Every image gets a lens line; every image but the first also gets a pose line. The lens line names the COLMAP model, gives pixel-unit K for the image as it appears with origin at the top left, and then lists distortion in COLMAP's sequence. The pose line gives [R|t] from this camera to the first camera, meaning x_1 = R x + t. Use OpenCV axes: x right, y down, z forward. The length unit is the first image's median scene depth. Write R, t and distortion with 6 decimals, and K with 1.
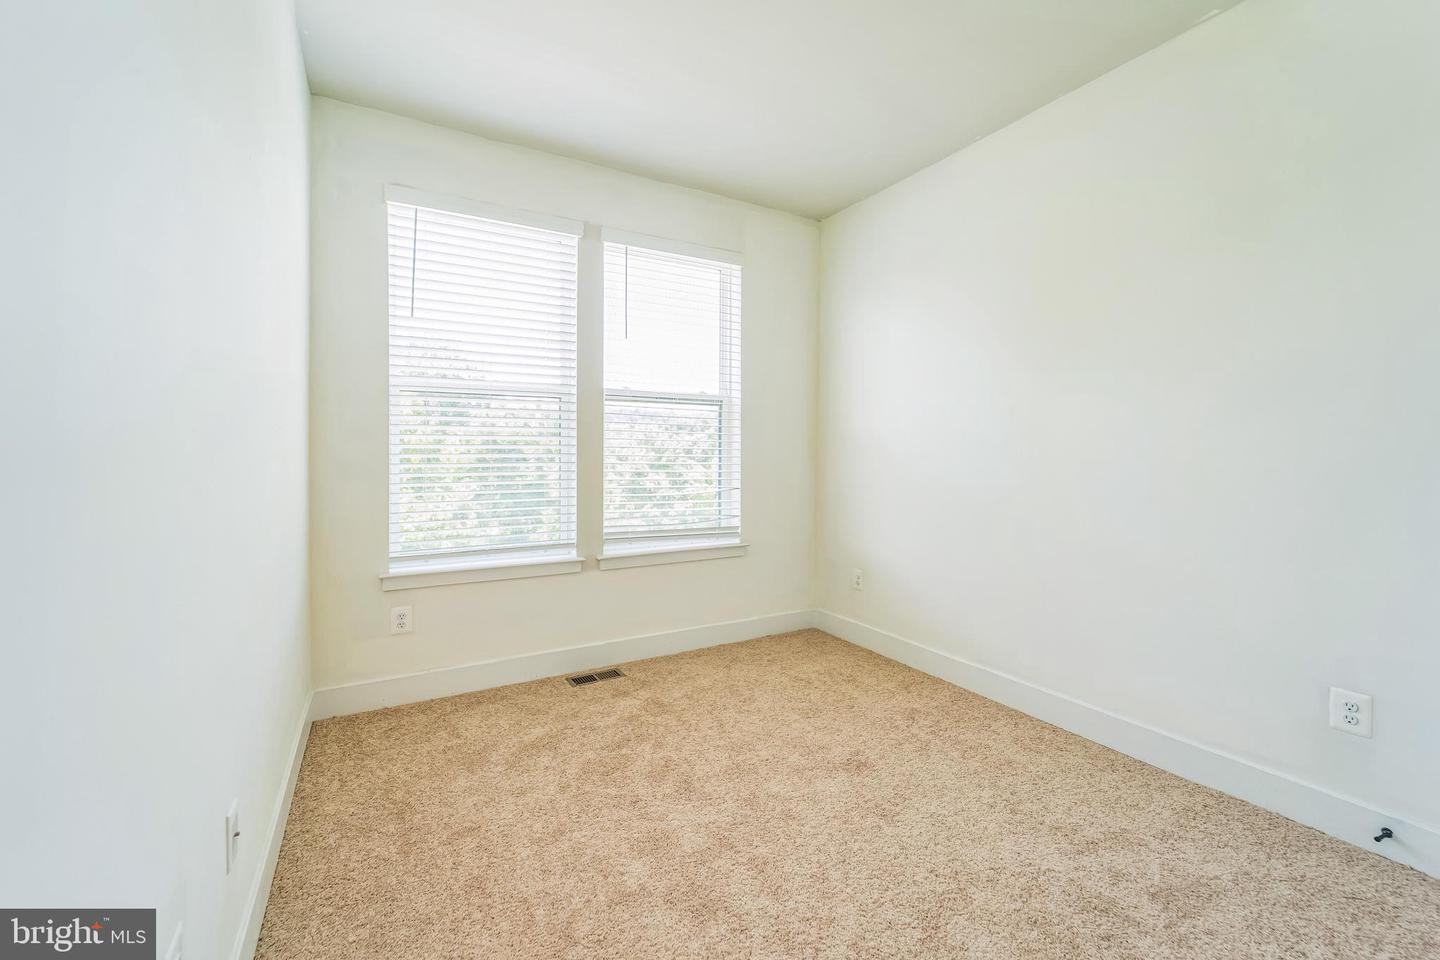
lens RADIAL K [[597.7, 0, 743.9], [0, 597.7, 455.5], [0, 0, 1]] dist [-0.000432, -0.000007]
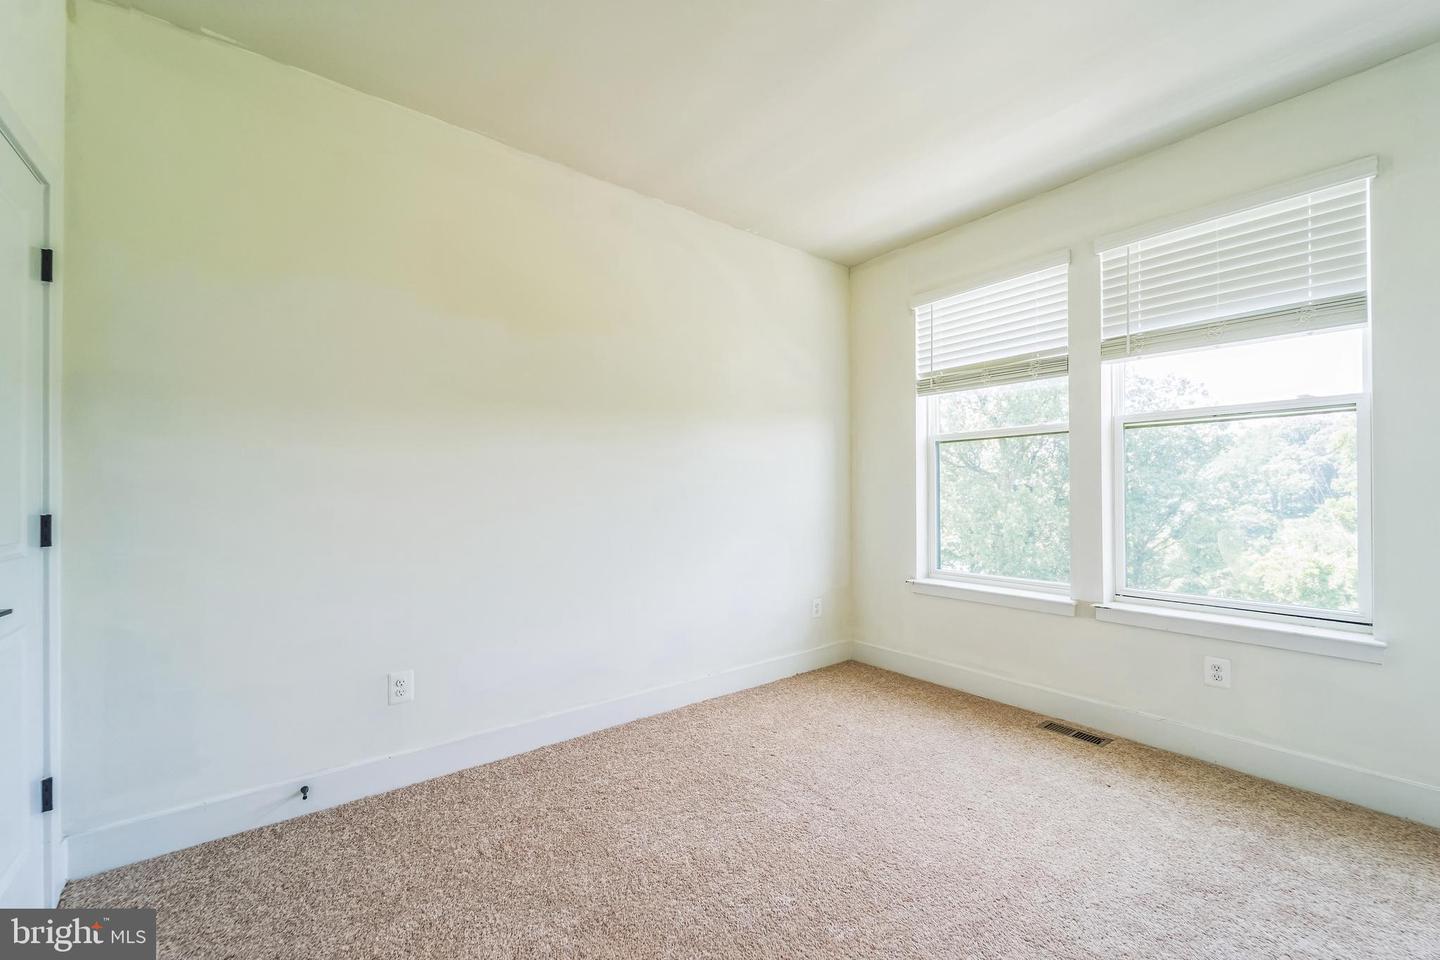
lens RADIAL K [[584.1, 0, 724.2], [0, 584.1, 474.8], [0, 0, 1]] dist [-0.001909, -0.000101]
pose [[0.130115, -0.031954, -0.990984, 0.567928], [0.001278, 0.999485, -0.032061, 0.001370], [0.991498, 0.002906, 0.130089, 0.336236]]
